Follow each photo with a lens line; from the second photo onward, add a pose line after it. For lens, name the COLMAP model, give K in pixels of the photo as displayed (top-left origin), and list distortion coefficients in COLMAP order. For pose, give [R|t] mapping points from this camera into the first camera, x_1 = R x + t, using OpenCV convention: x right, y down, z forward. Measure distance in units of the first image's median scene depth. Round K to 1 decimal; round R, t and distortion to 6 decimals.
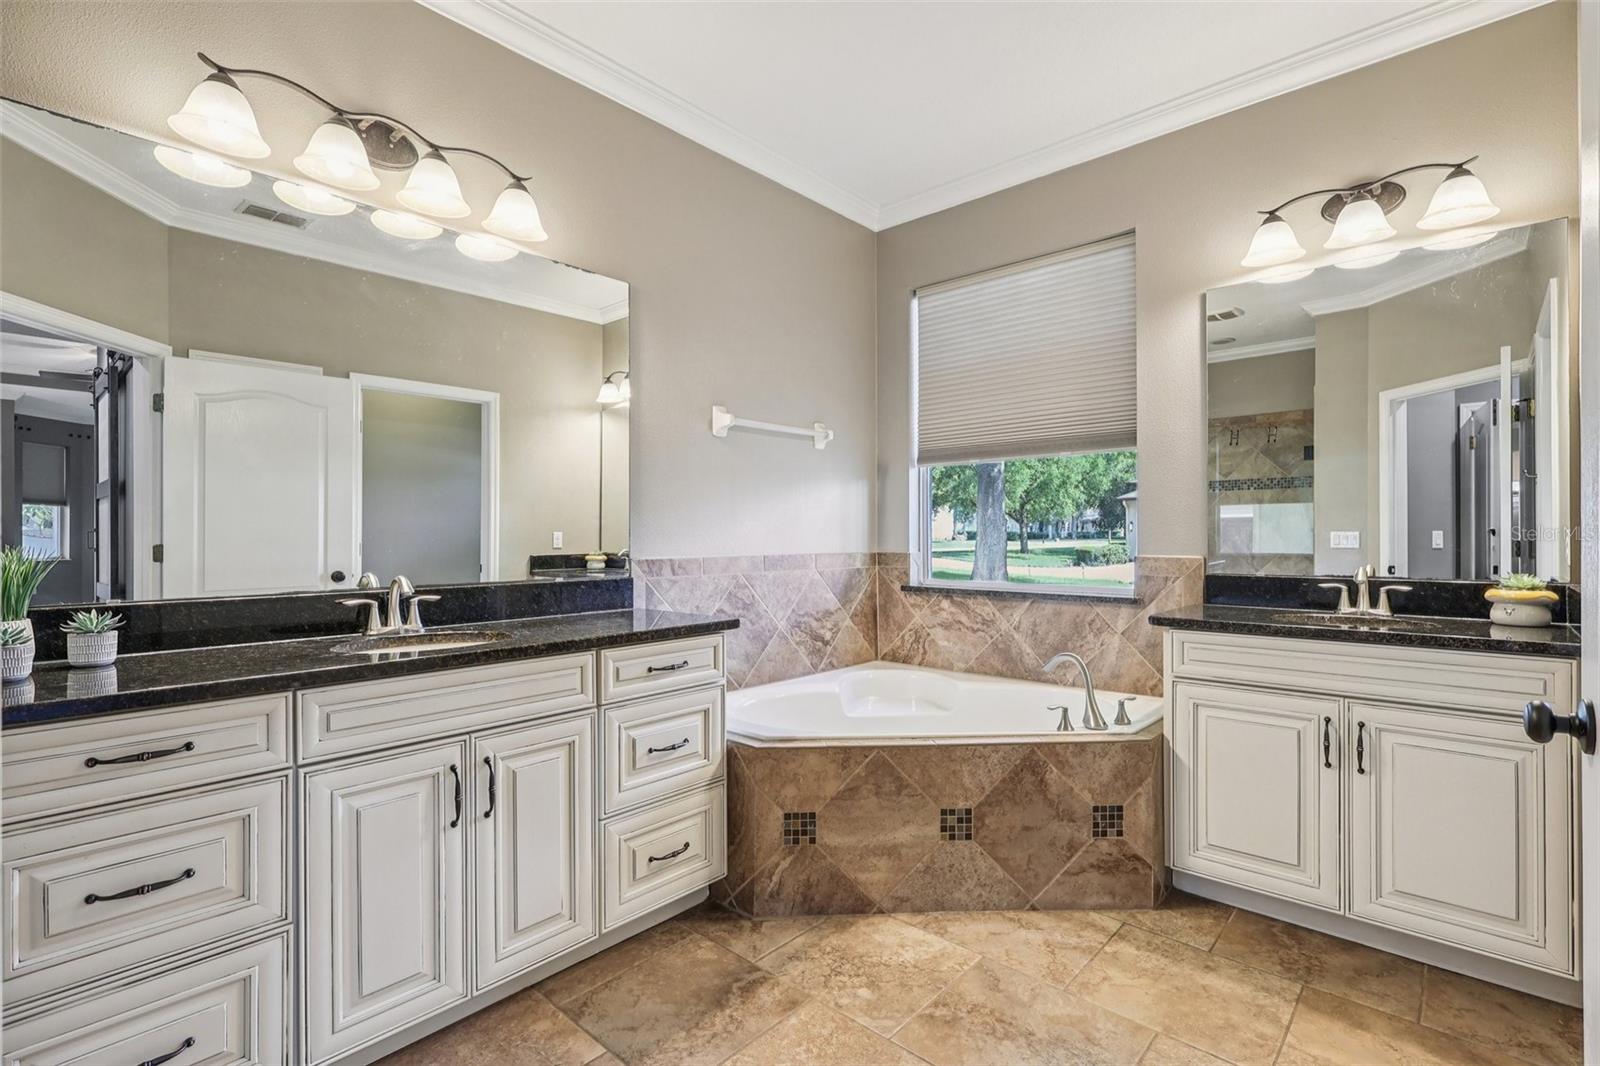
lens RADIAL K [[745.8, 0, 802.5], [0, 745.8, 536.1], [0, 0, 1]] dist [-0.002970, 0.004237]
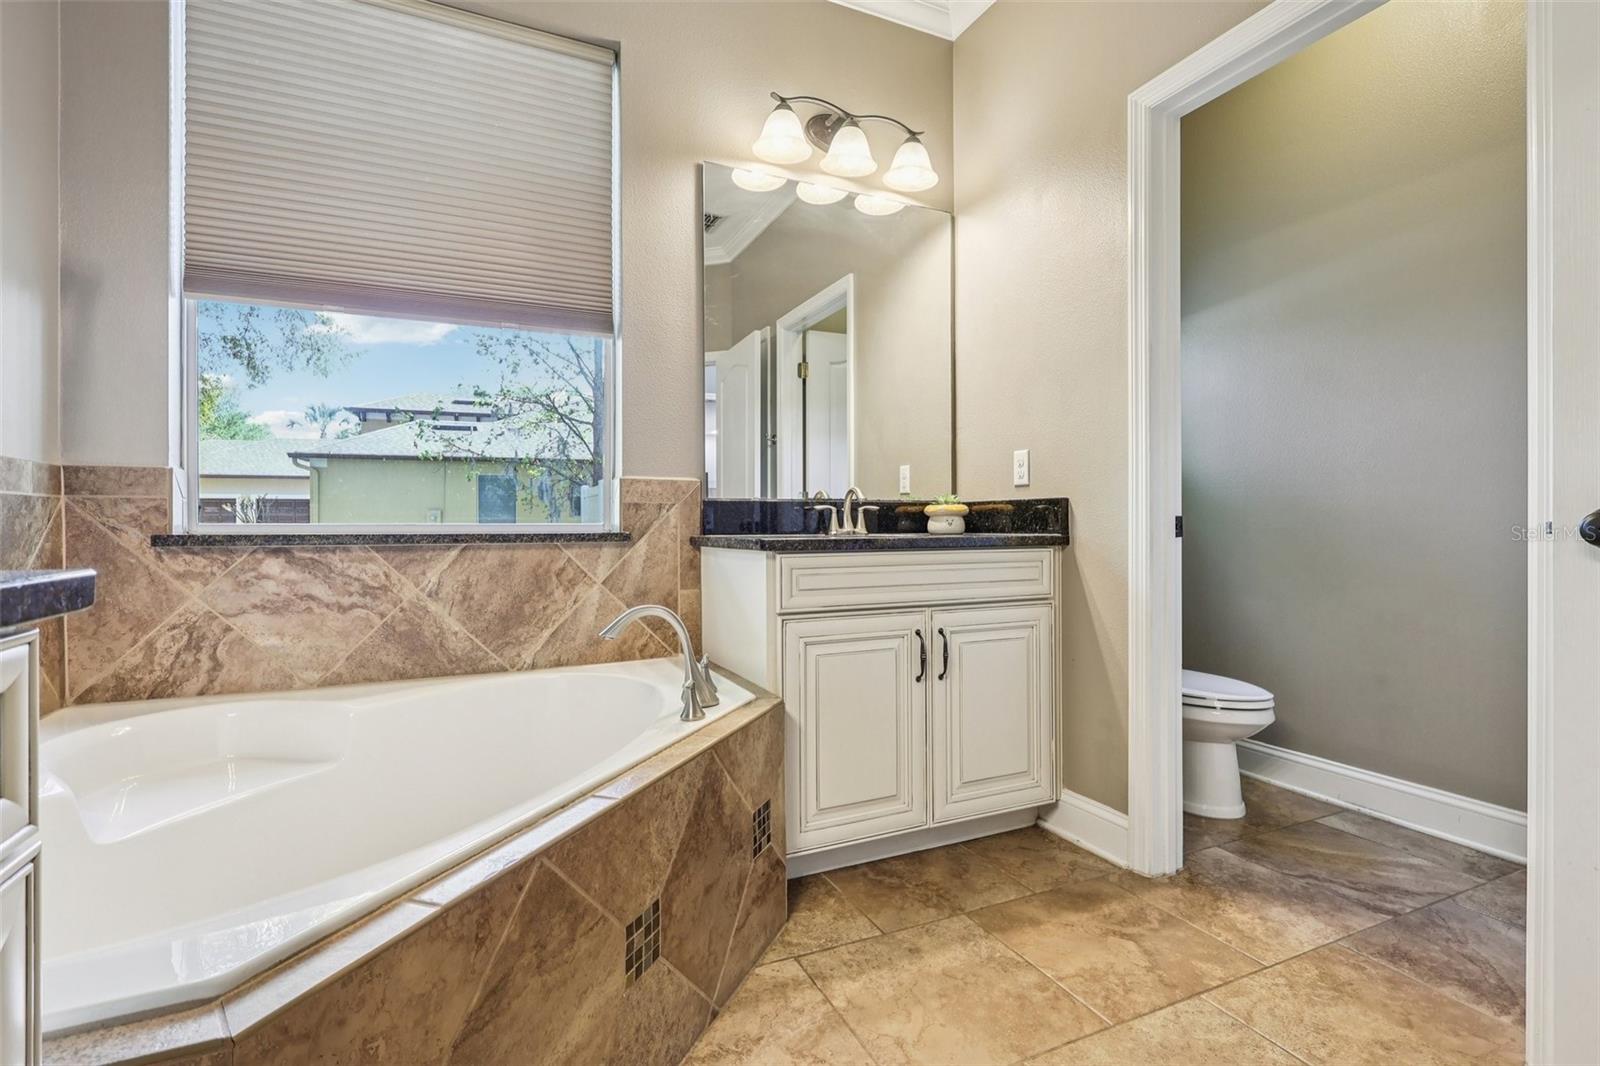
lens RADIAL K [[745.8, 0, 796.0], [0, 745.8, 528.4], [0, 0, 1]] dist [-0.002970, 0.004237]
pose [[0.395981, -0.004158, 0.918249, -0.226174], [0.003194, 0.999990, 0.003151, 0.099152], [-0.918253, 0.001685, 0.395990, 0.701743]]
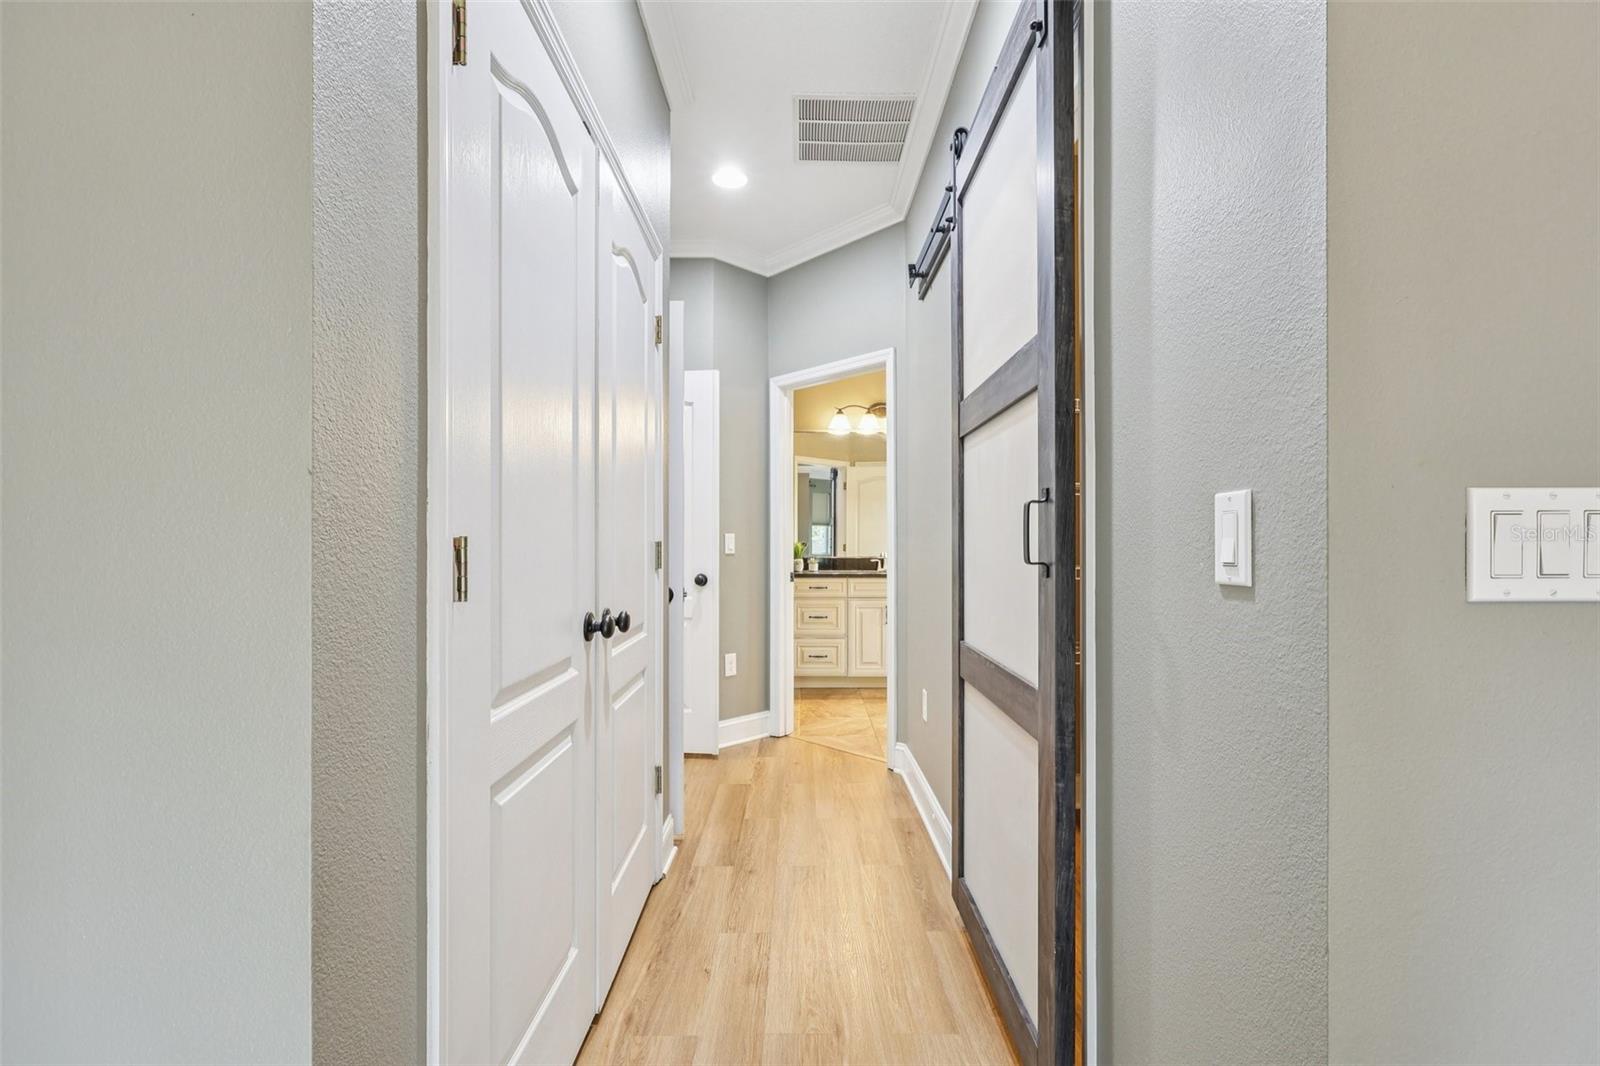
lens RADIAL K [[745.8, 0, 801.6], [0, 745.8, 534.6], [0, 0, 1]] dist [-0.002970, 0.004237]
pose [[0.674959, -0.005315, -0.737836, 1.336115], [-0.005778, 0.999905, -0.012489, 0.017598], [0.737833, 0.012693, 0.674864, -1.193322]]
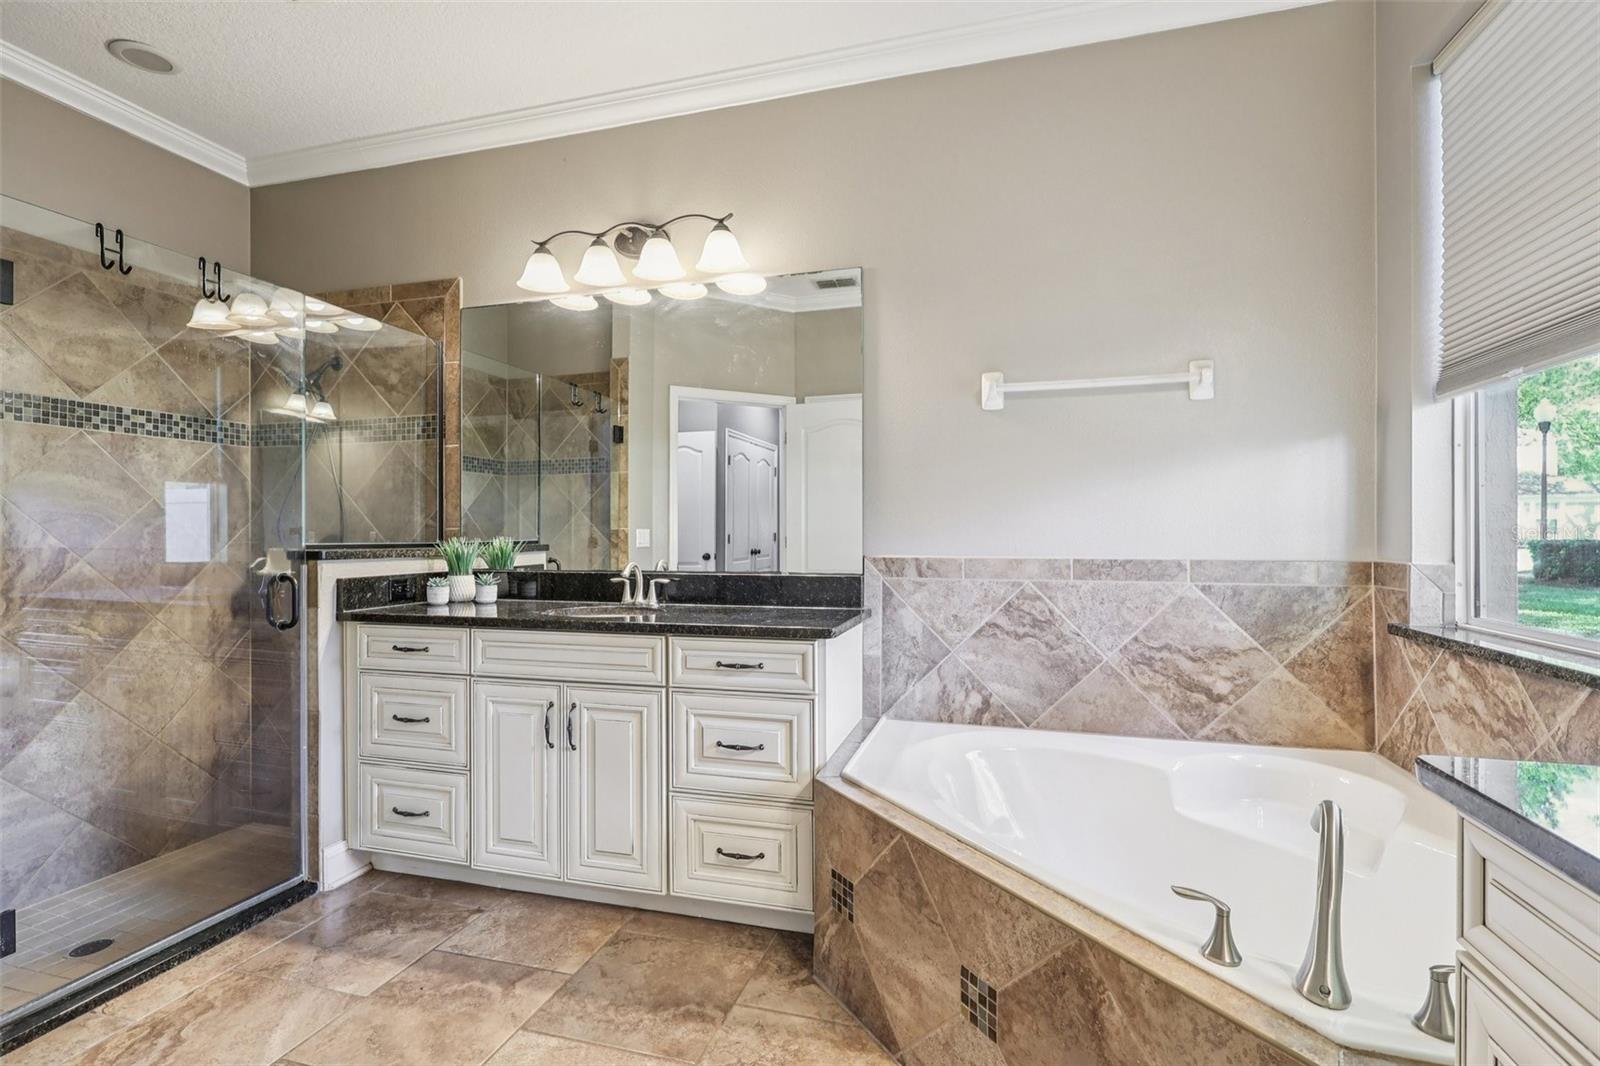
lens RADIAL K [[745.8, 0, 791.2], [0, 745.8, 532.3], [0, 0, 1]] dist [-0.002970, 0.004237]
pose [[0.433854, 0.002892, -0.900978, 0.696718], [0.000938, 0.999993, 0.003661, -0.004236], [0.900983, -0.002434, 0.433849, 0.597963]]
